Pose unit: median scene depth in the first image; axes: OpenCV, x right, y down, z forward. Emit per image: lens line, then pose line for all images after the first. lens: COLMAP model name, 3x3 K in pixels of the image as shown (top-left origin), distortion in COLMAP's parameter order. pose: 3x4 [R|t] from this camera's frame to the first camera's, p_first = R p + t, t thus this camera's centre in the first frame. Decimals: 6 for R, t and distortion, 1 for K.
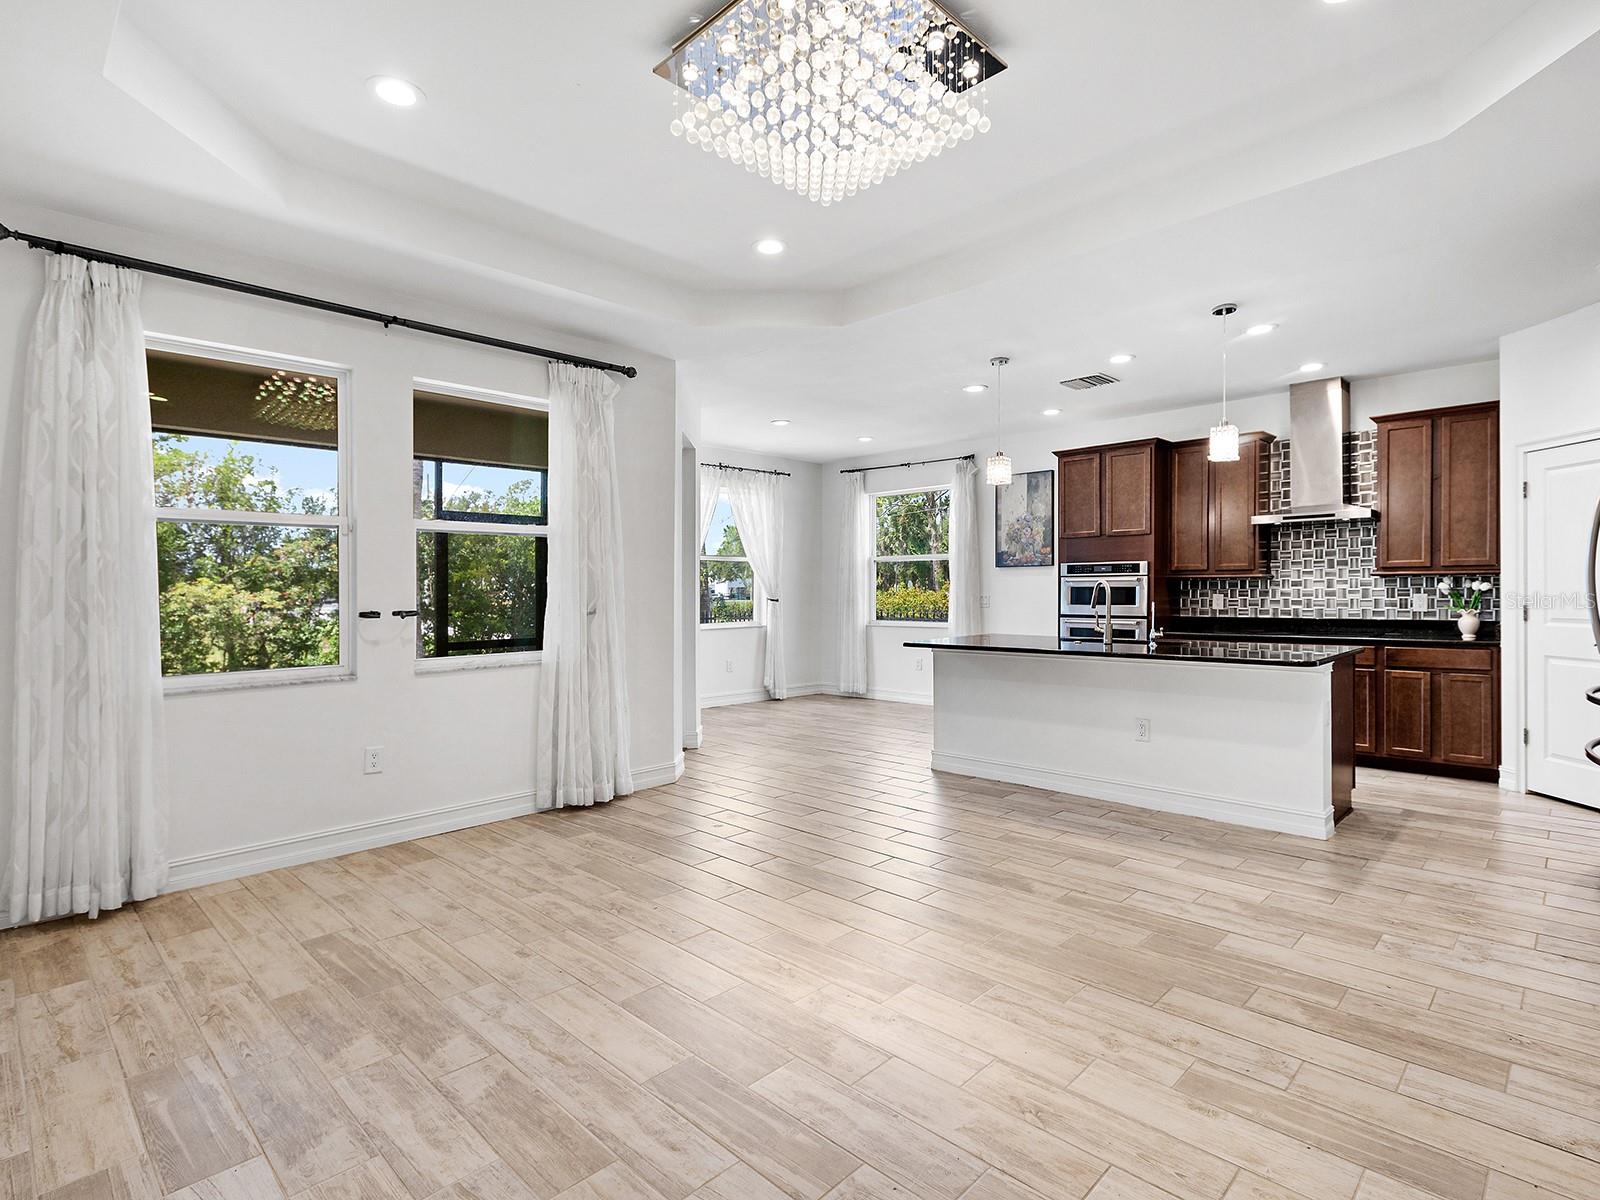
lens RADIAL K [[807.8, 0, 788.8], [0, 807.8, 590.3], [0, 0, 1]] dist [0.004939, -0.003901]
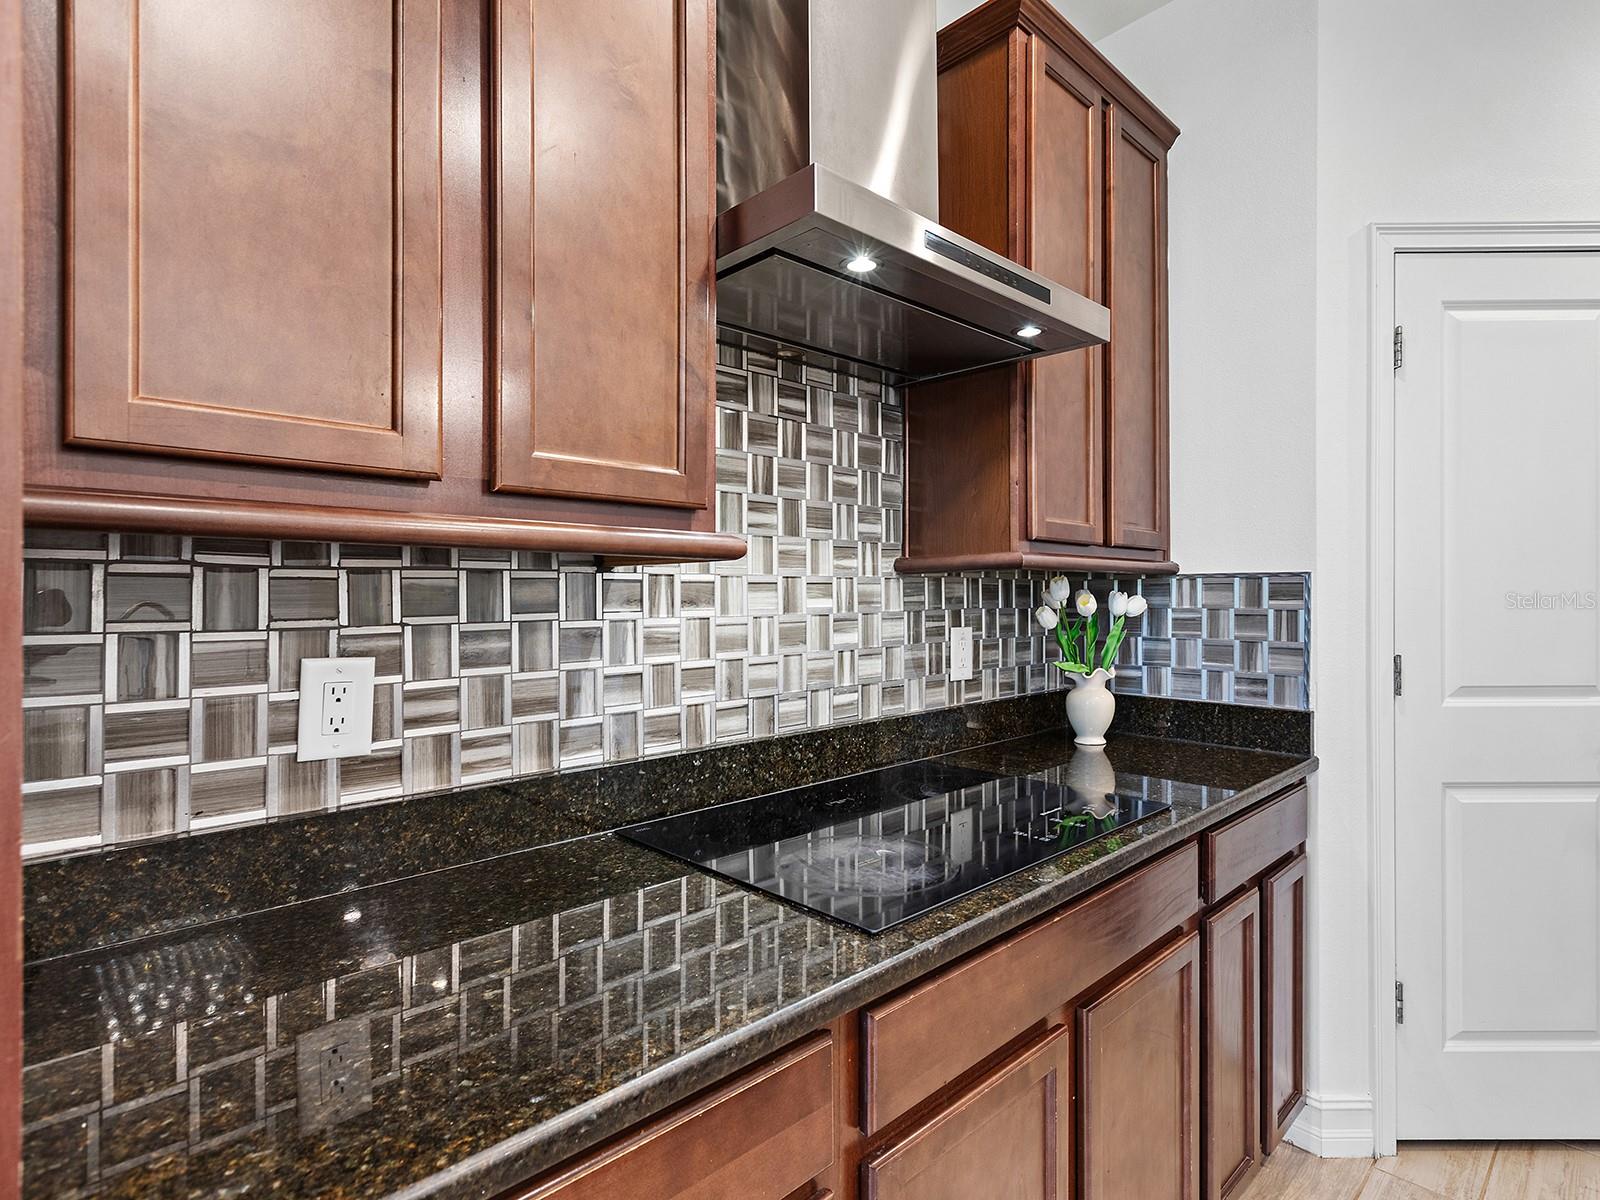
lens RADIAL K [[807.8, 0, 796.2], [0, 807.8, 604.0], [0, 0, 1]] dist [0.004939, -0.003901]
pose [[0.026139, -0.004730, 0.999647, 0.488546], [0.002491, 0.999986, 0.004666, -0.007748], [-0.999655, 0.002368, 0.026151, 1.165758]]
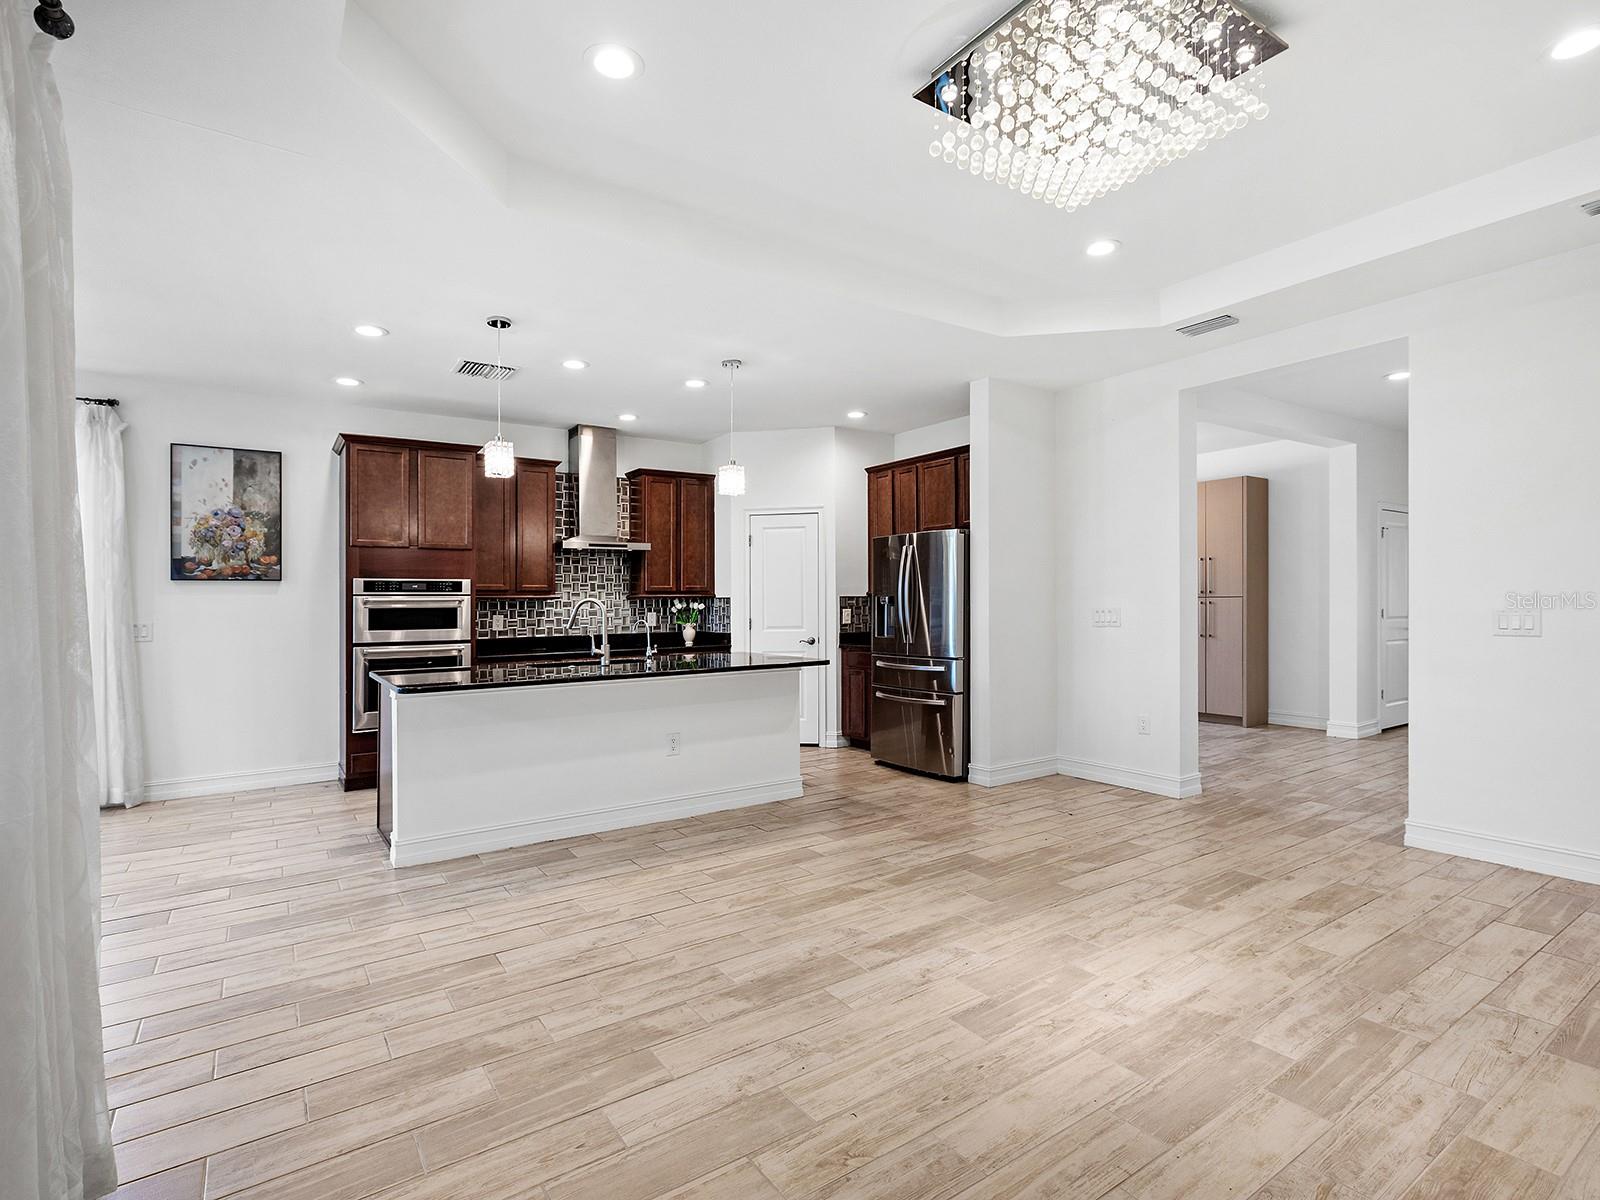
lens RADIAL K [[807.8, 0, 828.8], [0, 807.8, 604.5], [0, 0, 1]] dist [0.004939, -0.003901]
pose [[0.170208, 0.004374, 0.985398, -0.476242], [0.012914, 0.999894, -0.006669, 0.004376], [-0.985323, 0.013860, 0.170134, 0.556497]]
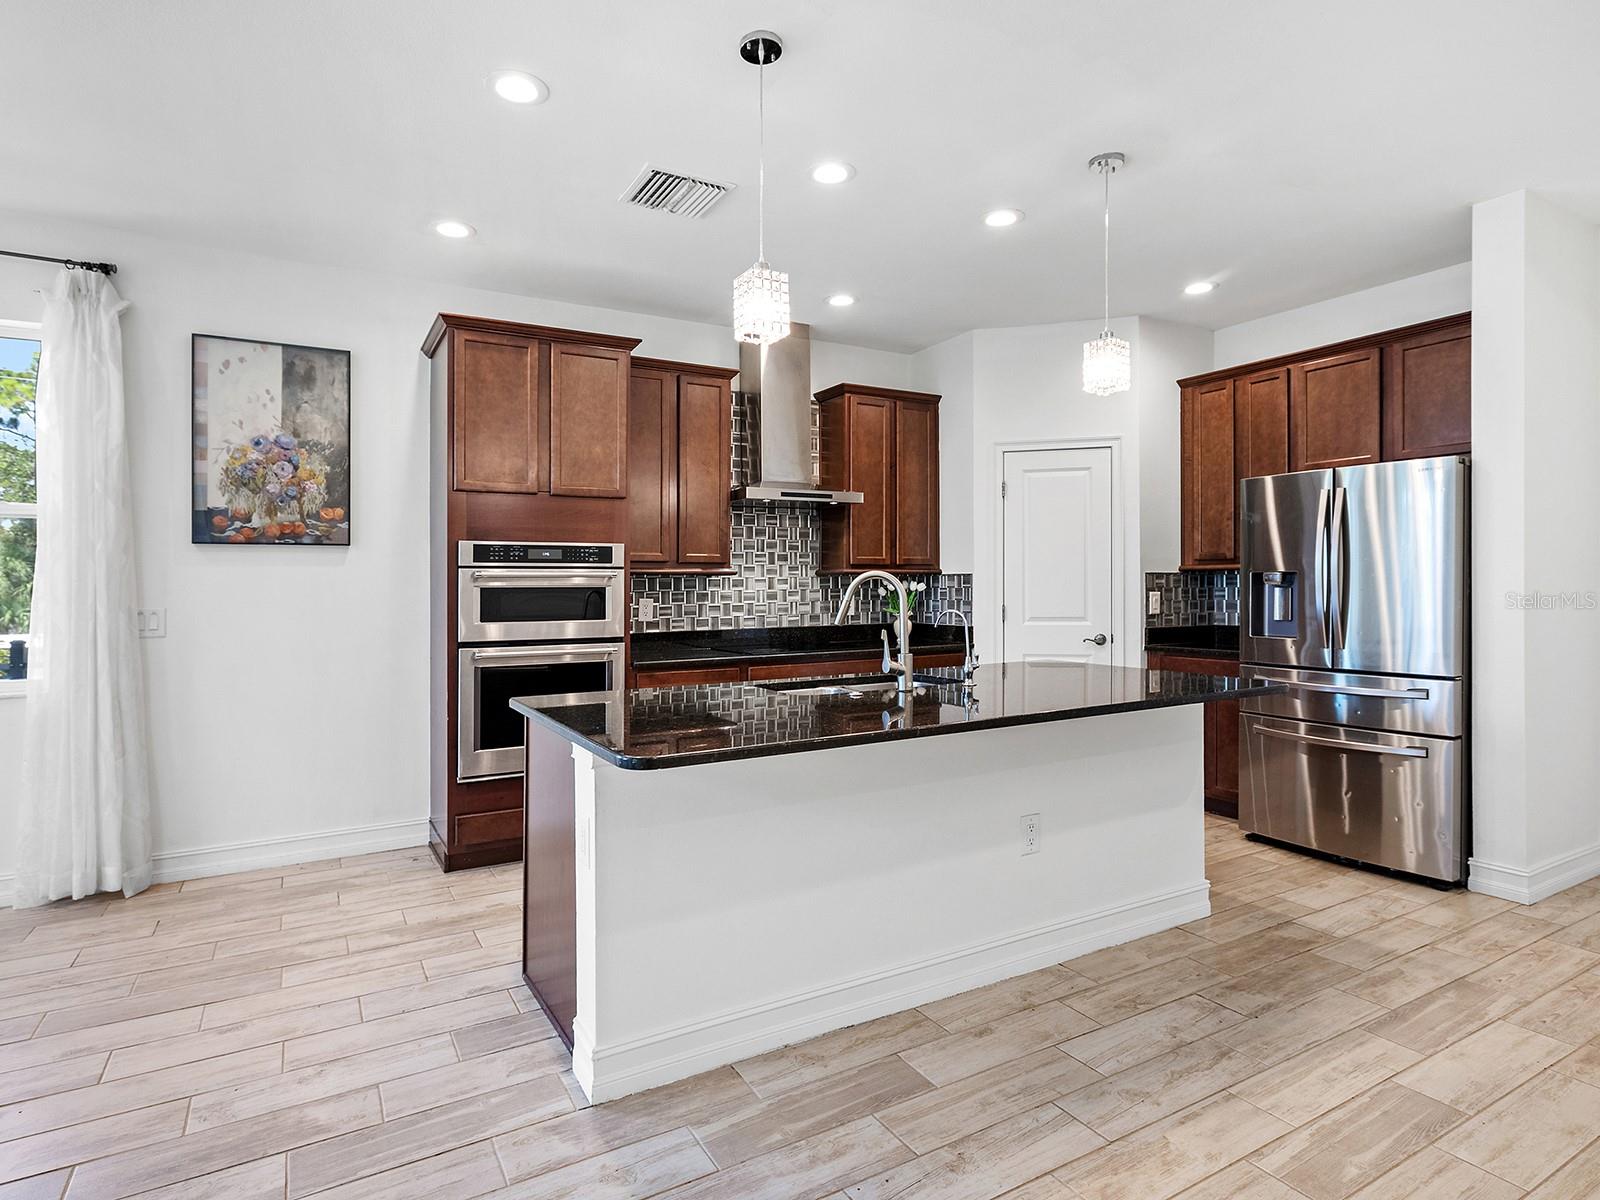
lens RADIAL K [[881.6, 0, 808.3], [0, 881.6, 588.9], [0, 0, 1]] dist [-0.008473, 0.006024]
pose [[0.255050, 0.001550, 0.966927, -0.178594], [0.008509, 0.999956, -0.003848, 0.000683], [-0.966890, 0.009209, 0.255026, 0.876847]]
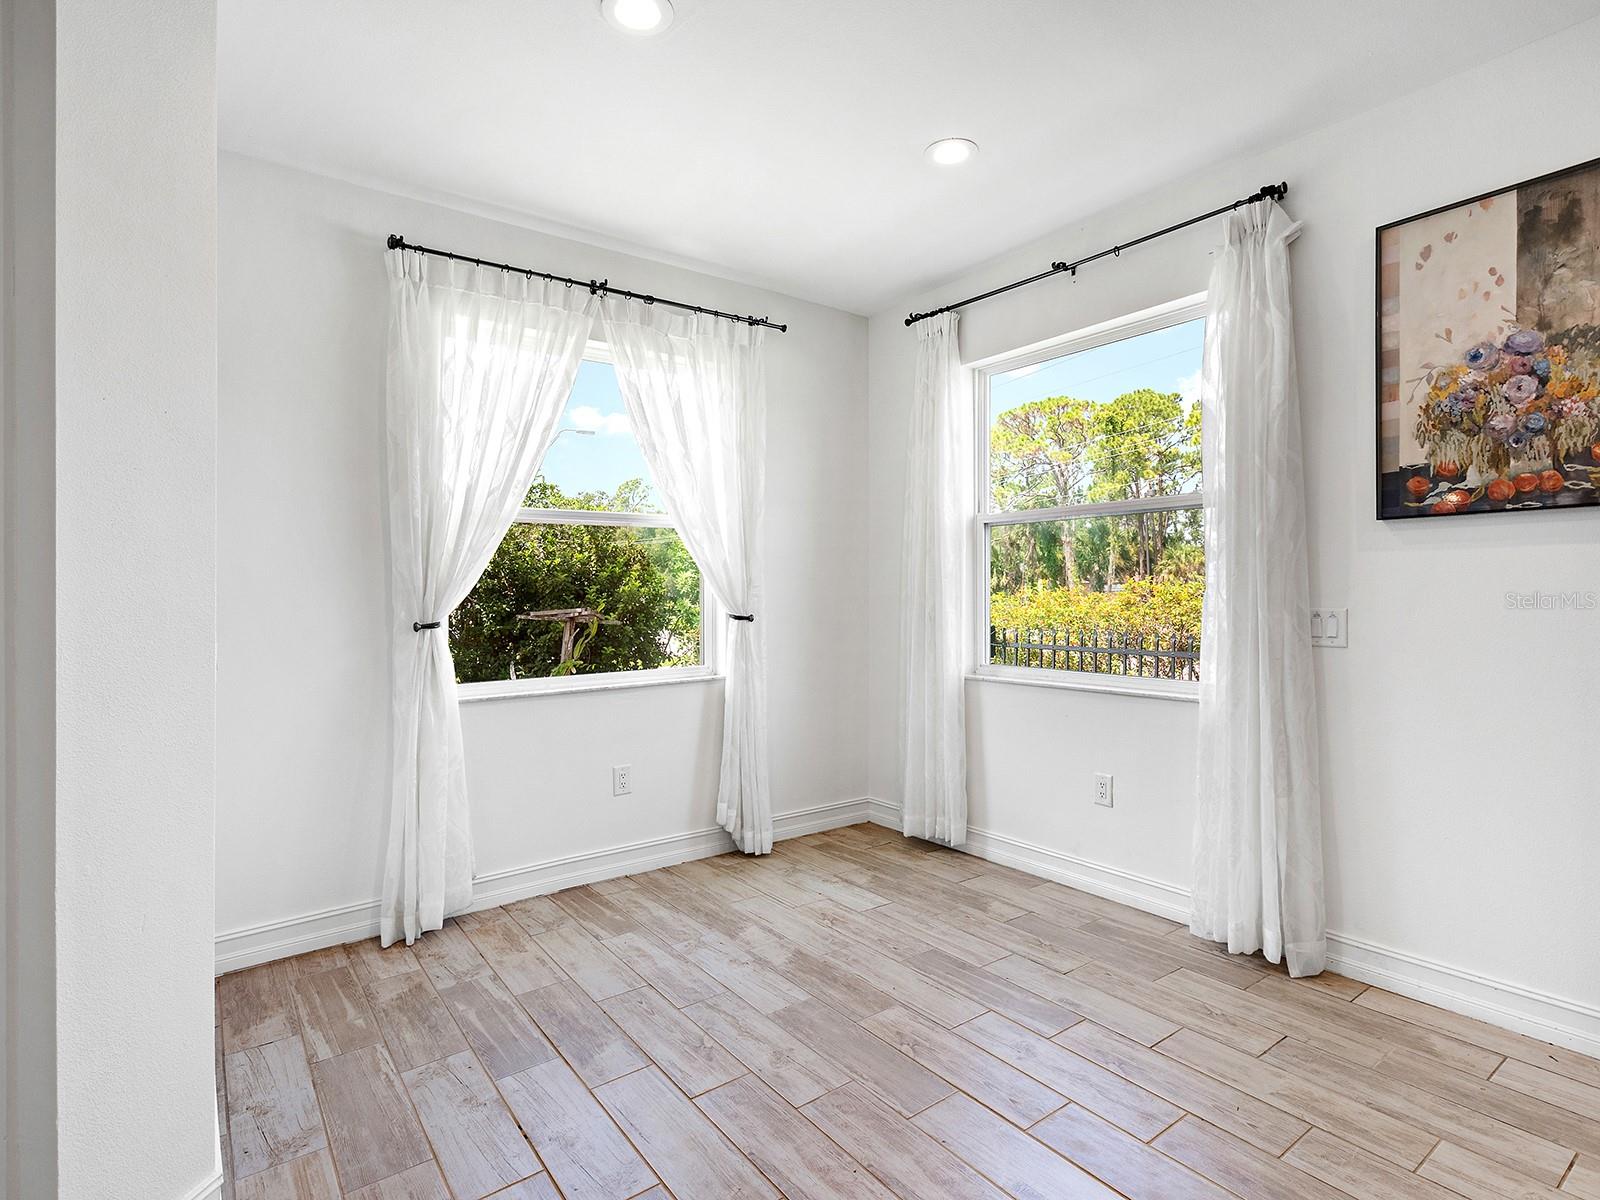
lens RADIAL K [[807.8, 0, 797.4], [0, 807.8, 583.9], [0, 0, 1]] dist [0.004939, -0.003901]
pose [[0.990409, -0.003387, -0.138124, 0.121864], [0.001980, 0.999945, -0.010320, -0.001894], [0.138151, 0.009947, 0.990361, 1.032432]]
